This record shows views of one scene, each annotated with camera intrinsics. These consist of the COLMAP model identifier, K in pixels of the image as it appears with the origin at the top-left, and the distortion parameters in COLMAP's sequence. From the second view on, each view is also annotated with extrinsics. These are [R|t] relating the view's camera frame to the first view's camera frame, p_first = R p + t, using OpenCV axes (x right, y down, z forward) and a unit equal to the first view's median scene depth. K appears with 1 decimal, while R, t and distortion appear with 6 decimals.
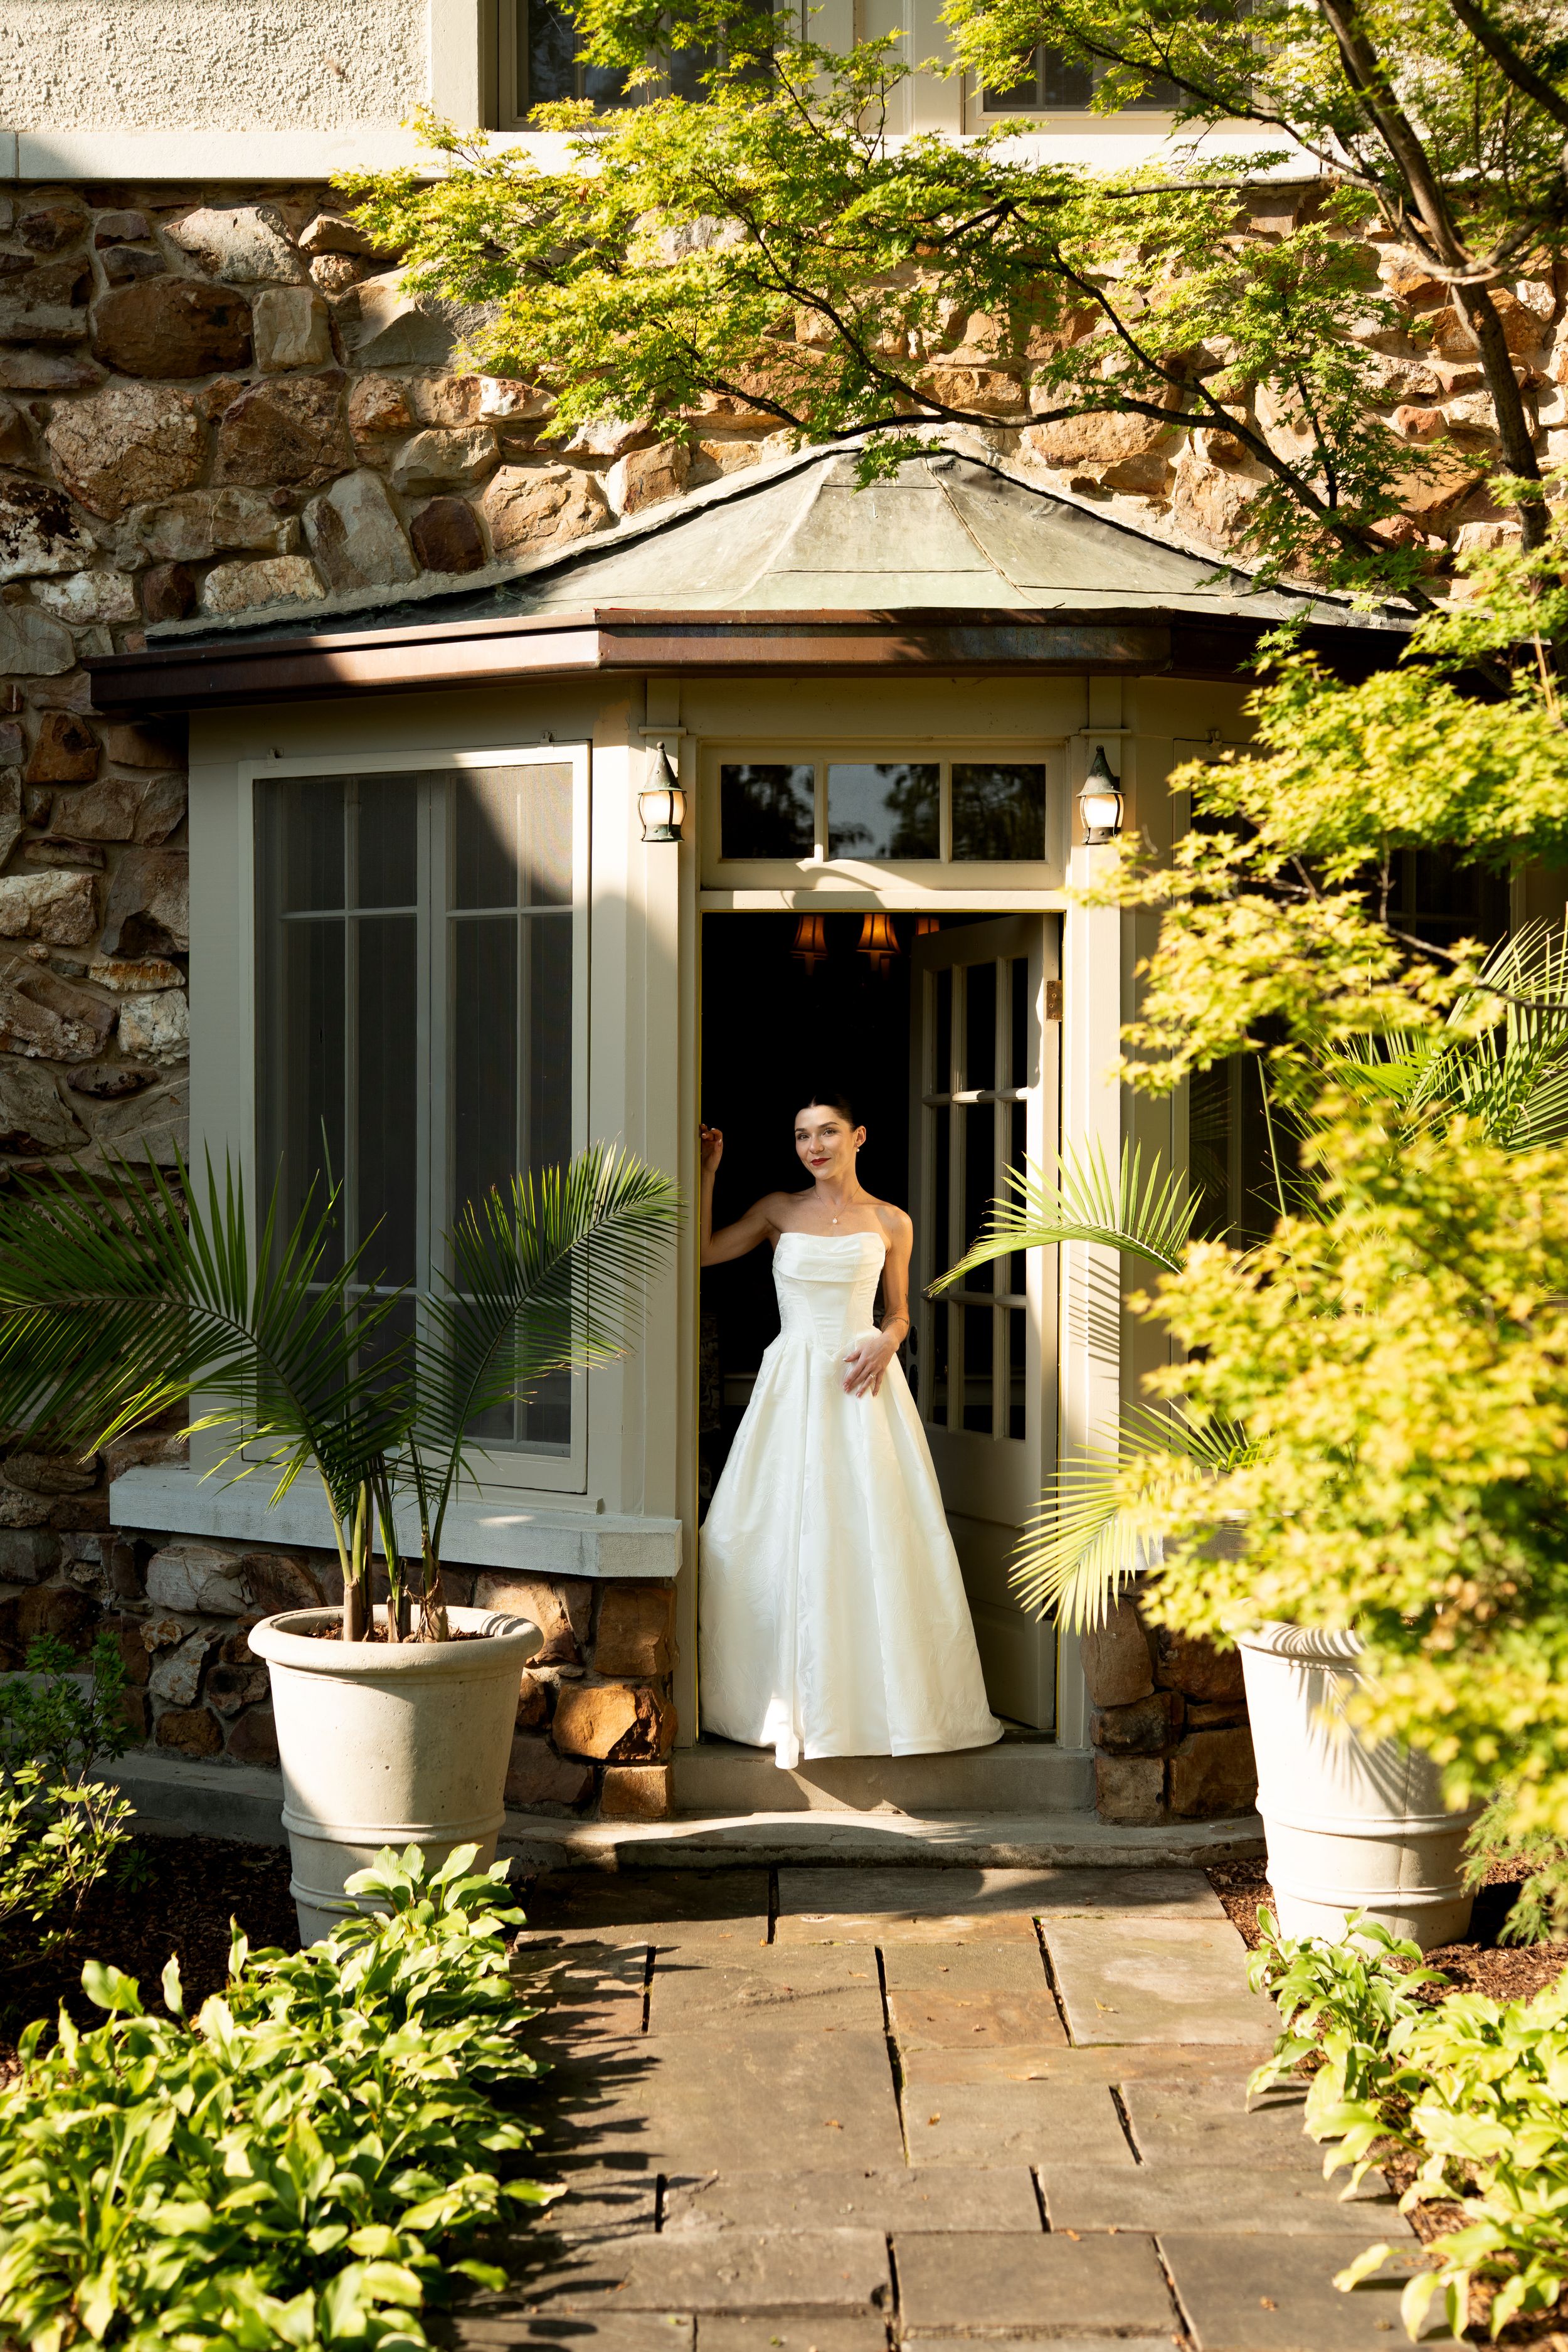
lens RADIAL K [[5181.7, 0, 788.0], [0, 5181.7, 1104.7], [0, 0, 1]] dist [0.693939, -0.152613]
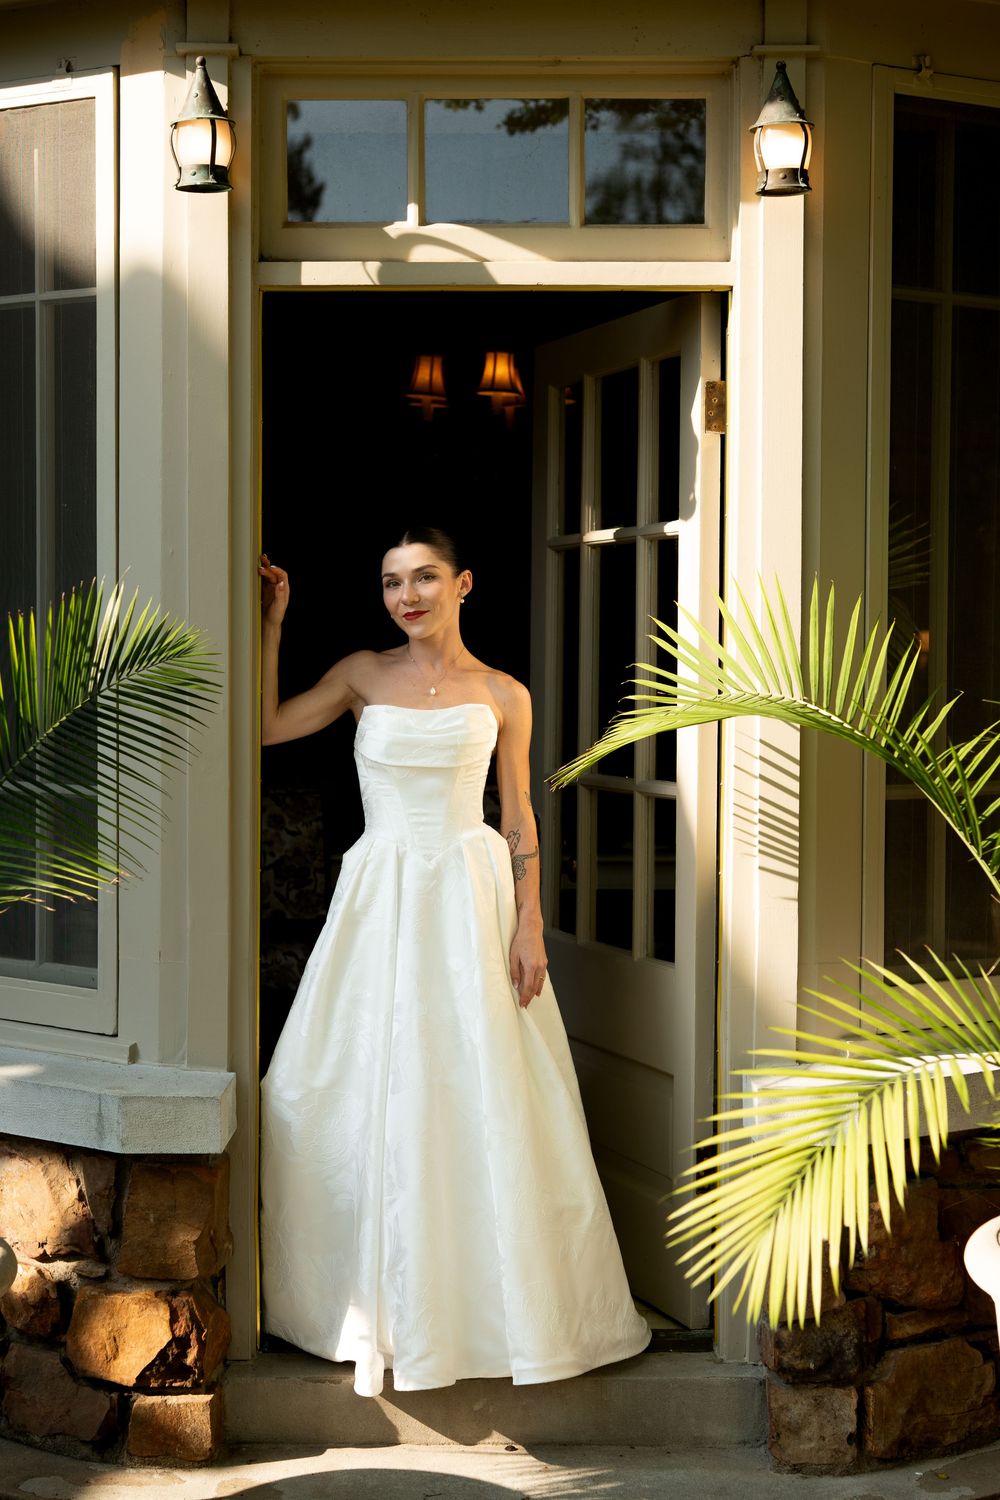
lens RADIAL K [[3304.6, 0, 502.6], [0, 3304.6, 704.5], [0, 0, 1]] dist [0.693939, -0.152613]
pose [[0.999952, 0.000424, 0.009780, 0.014591], [-0.000708, 0.999578, 0.029053, 0.010001], [-0.009764, -0.029058, 0.999530, 0.499814]]
